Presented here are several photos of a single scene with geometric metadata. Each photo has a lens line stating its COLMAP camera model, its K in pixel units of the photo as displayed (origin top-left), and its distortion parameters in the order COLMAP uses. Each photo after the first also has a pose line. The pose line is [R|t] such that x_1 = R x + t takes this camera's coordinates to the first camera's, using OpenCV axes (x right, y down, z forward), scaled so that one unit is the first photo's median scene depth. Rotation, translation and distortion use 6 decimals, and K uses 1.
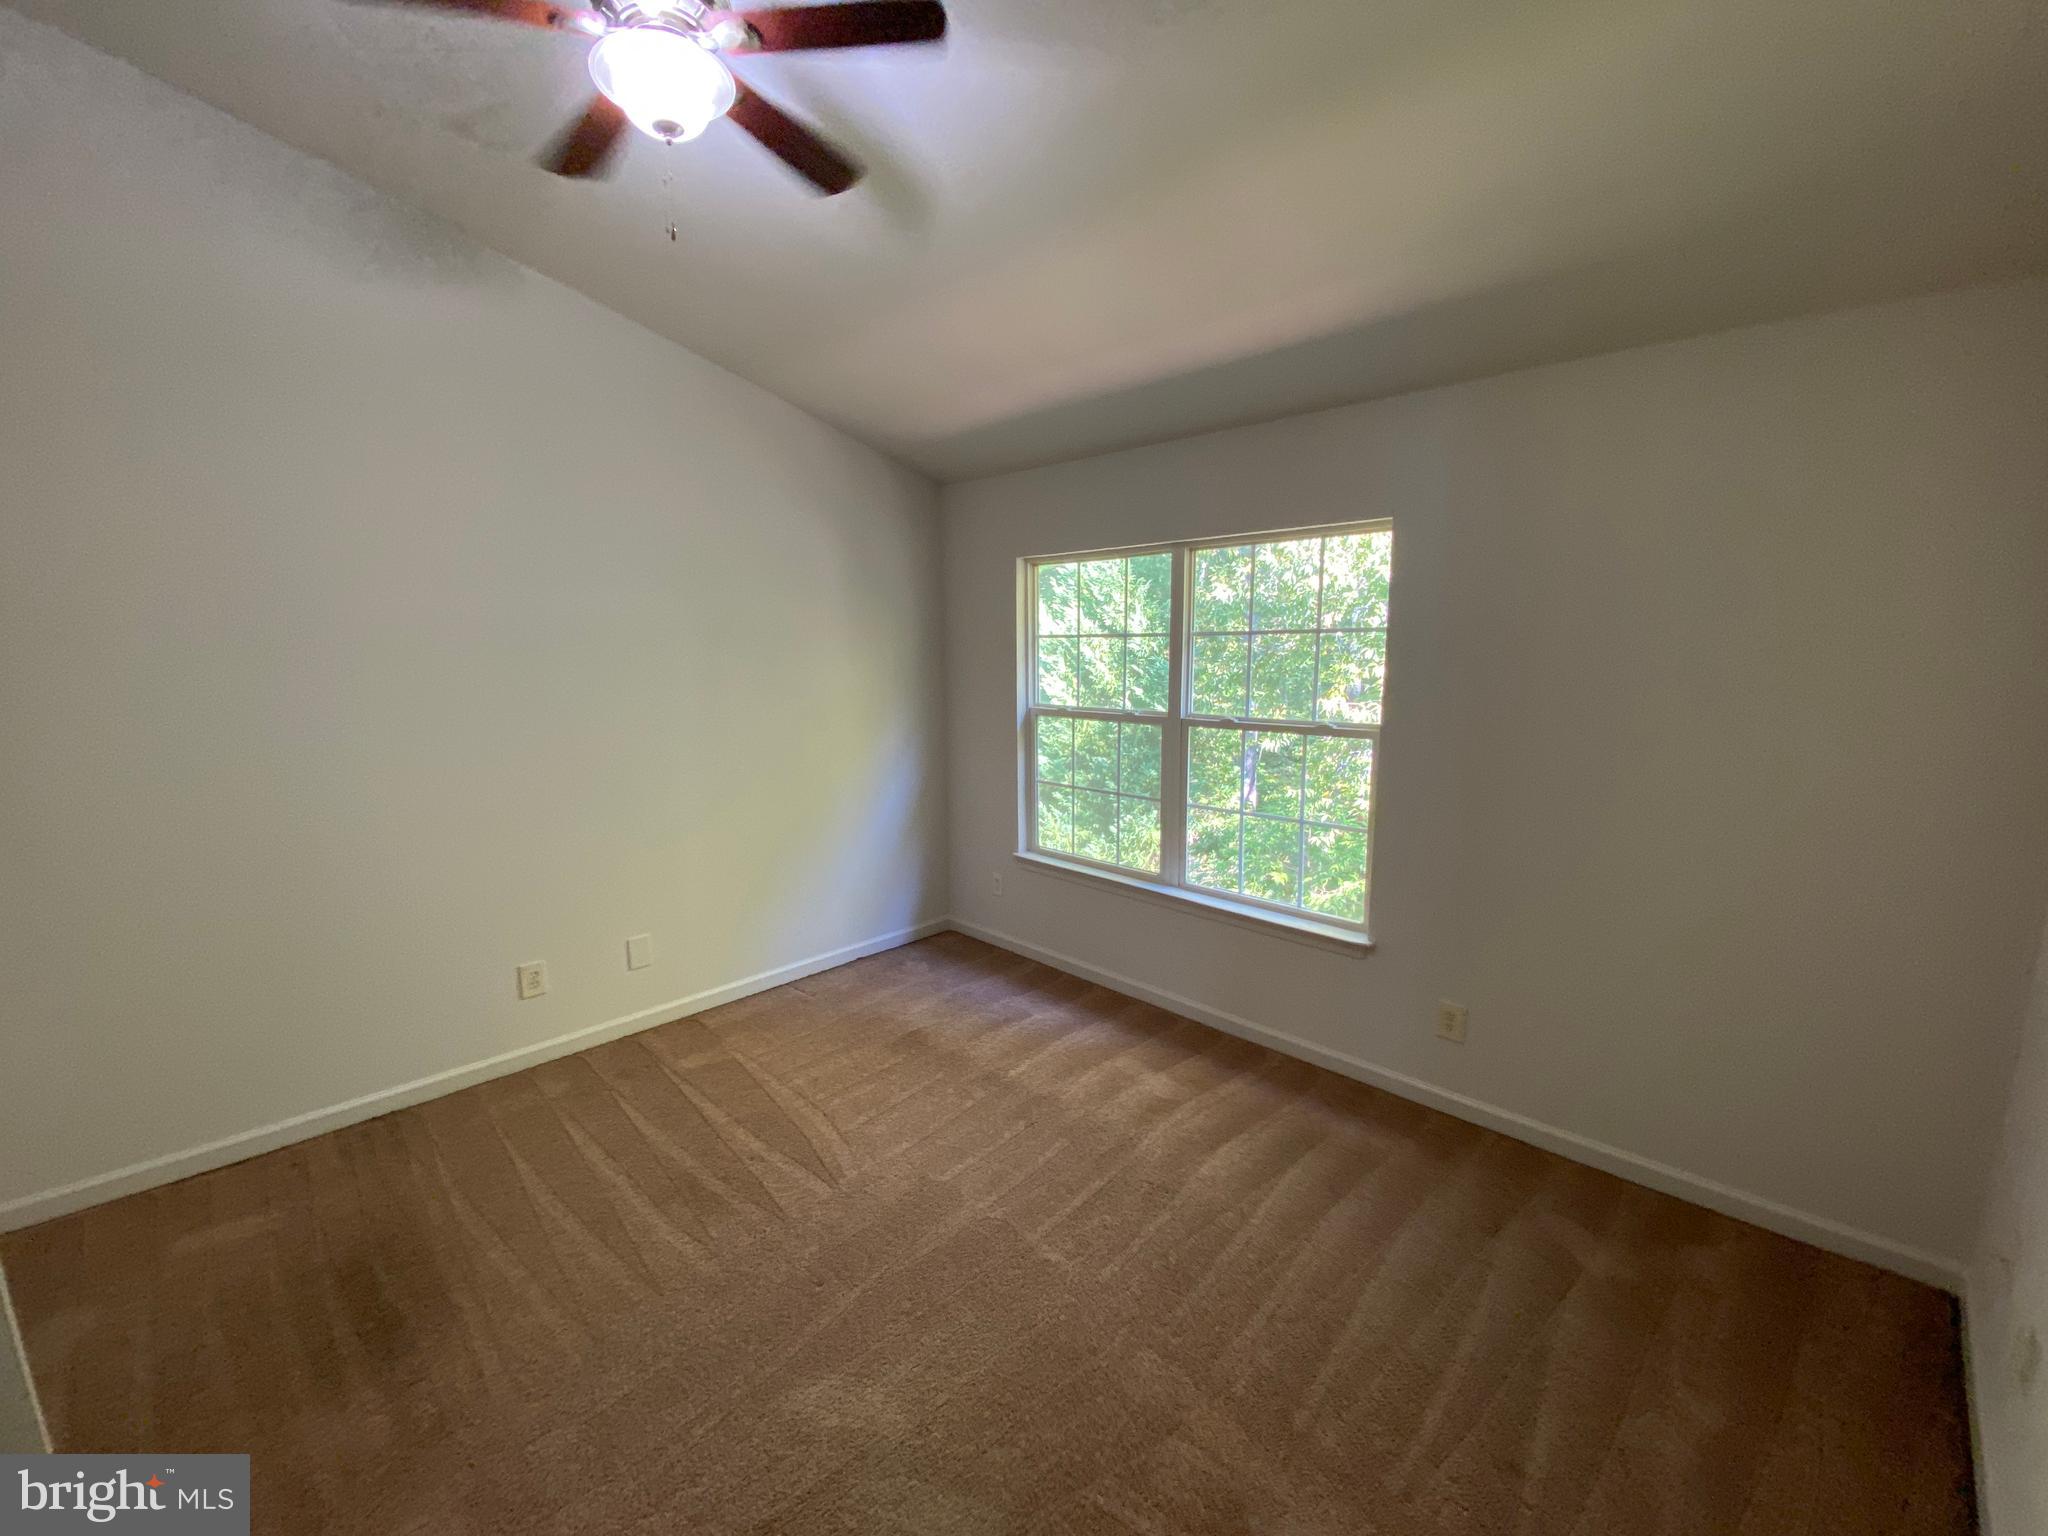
lens RADIAL K [[828.9, 0, 1024.0], [0, 828.9, 768.0], [0, 0, 1]] dist [0.046279, -0.031602]
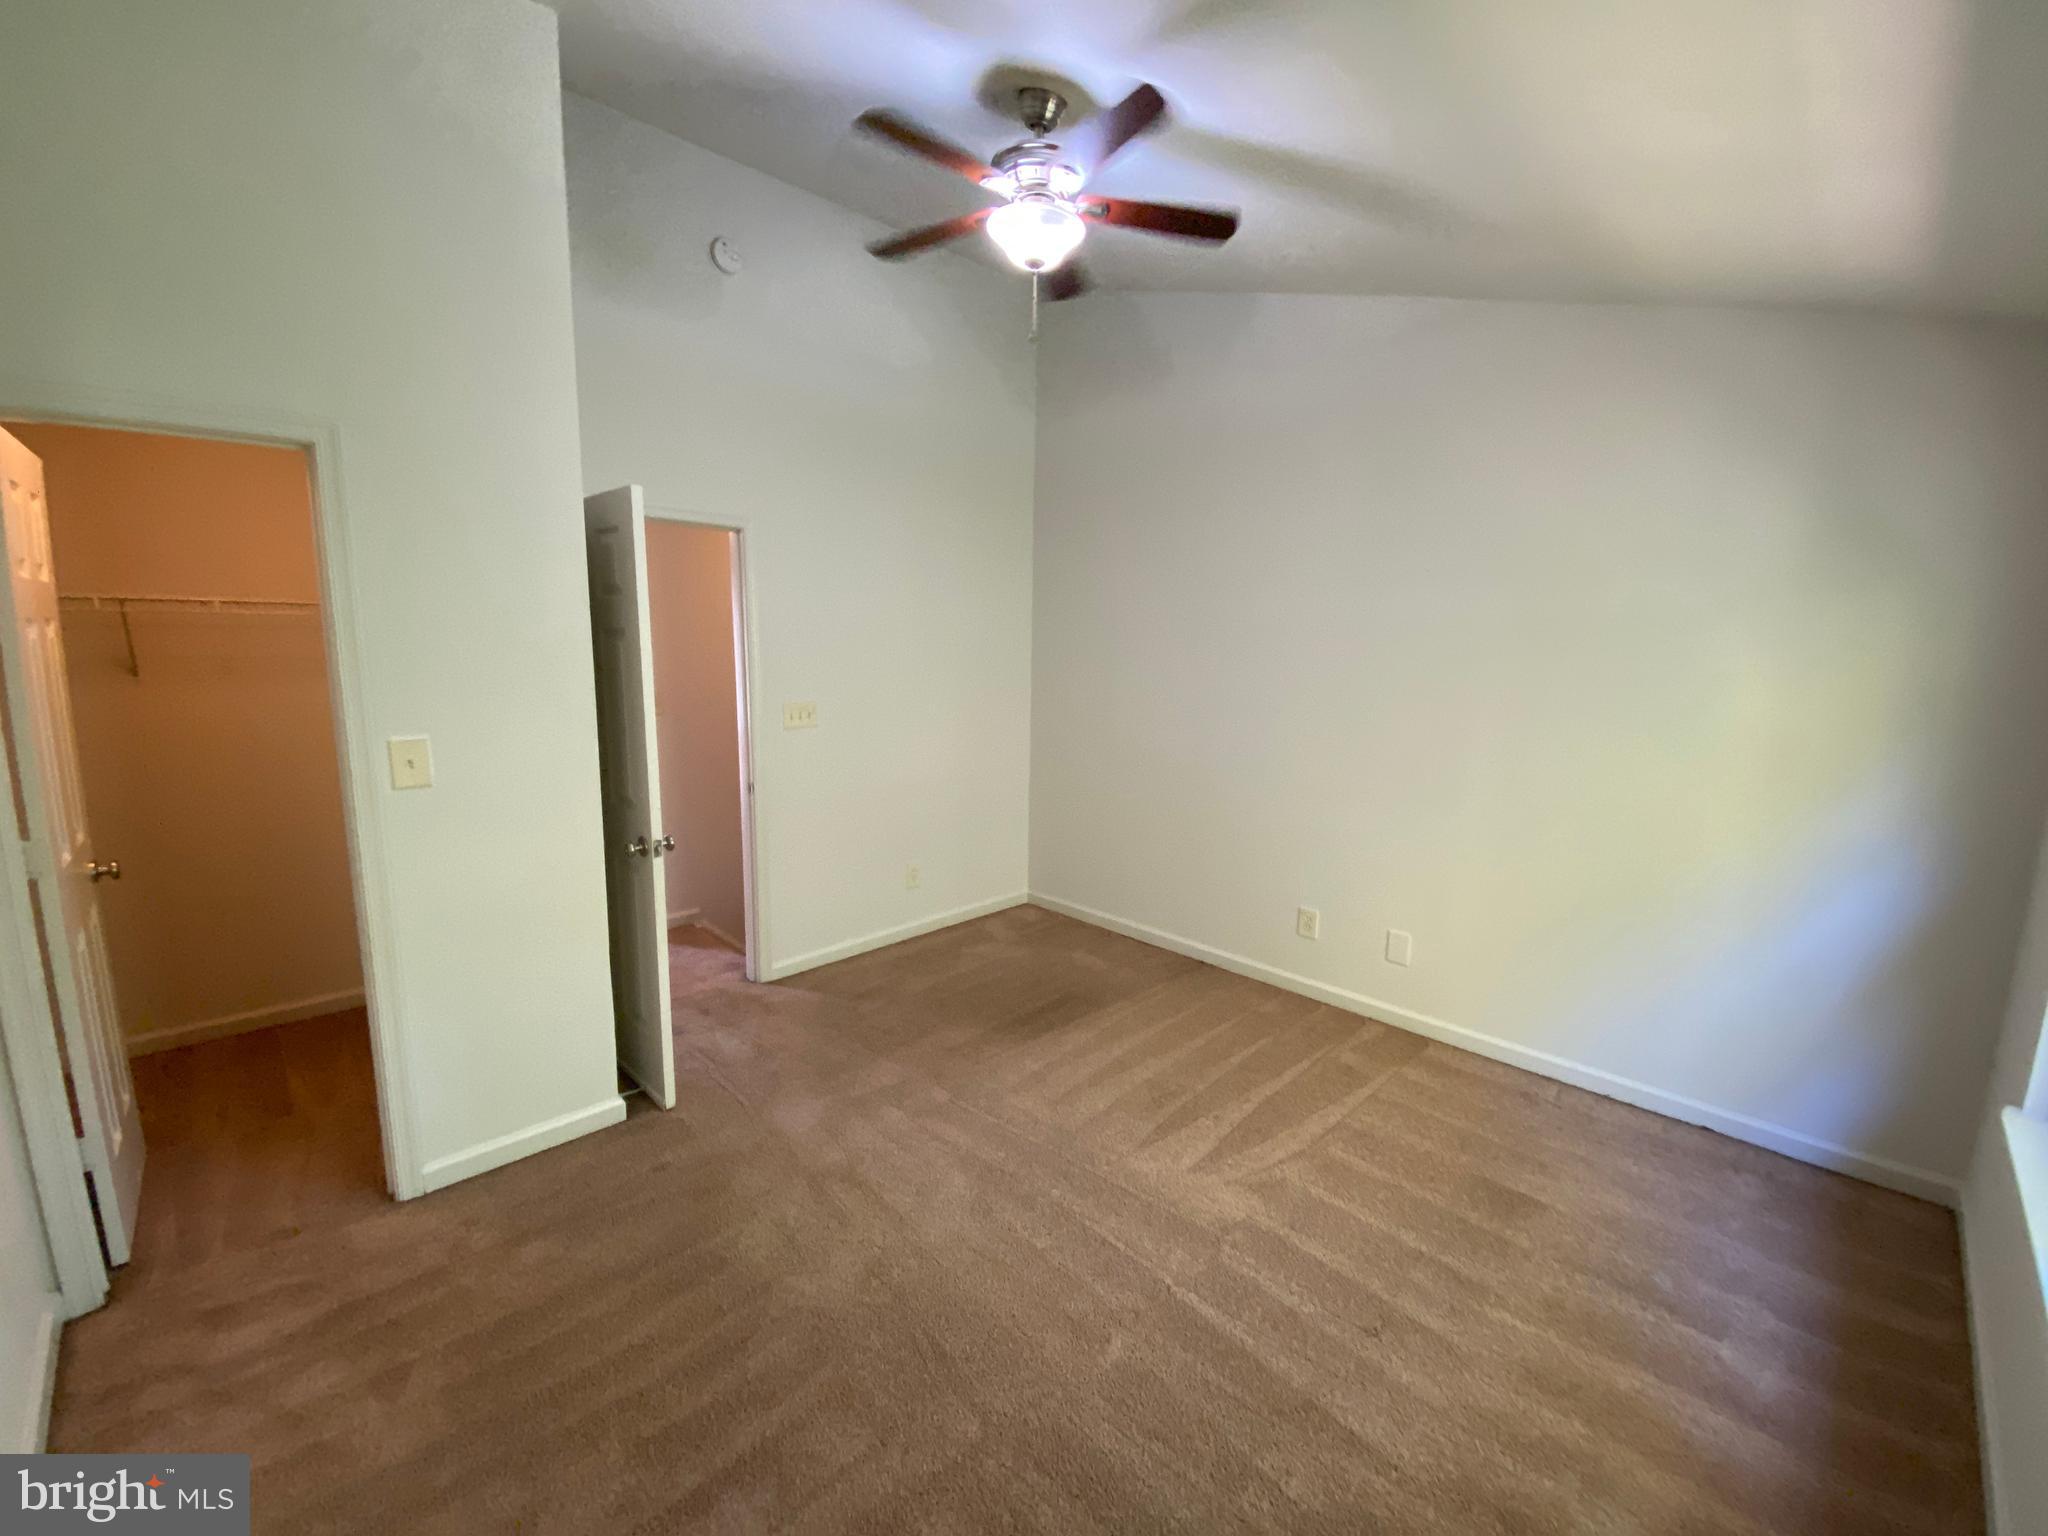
lens RADIAL K [[834.3, 0, 1024.0], [0, 834.3, 768.0], [0, 0, 1]] dist [0.025002, -0.020361]
pose [[-0.014567, 0.154027, -0.987959, 0.535156], [-0.170525, 0.973207, 0.154241, -0.070939], [0.985246, 0.170718, 0.012089, 0.544150]]
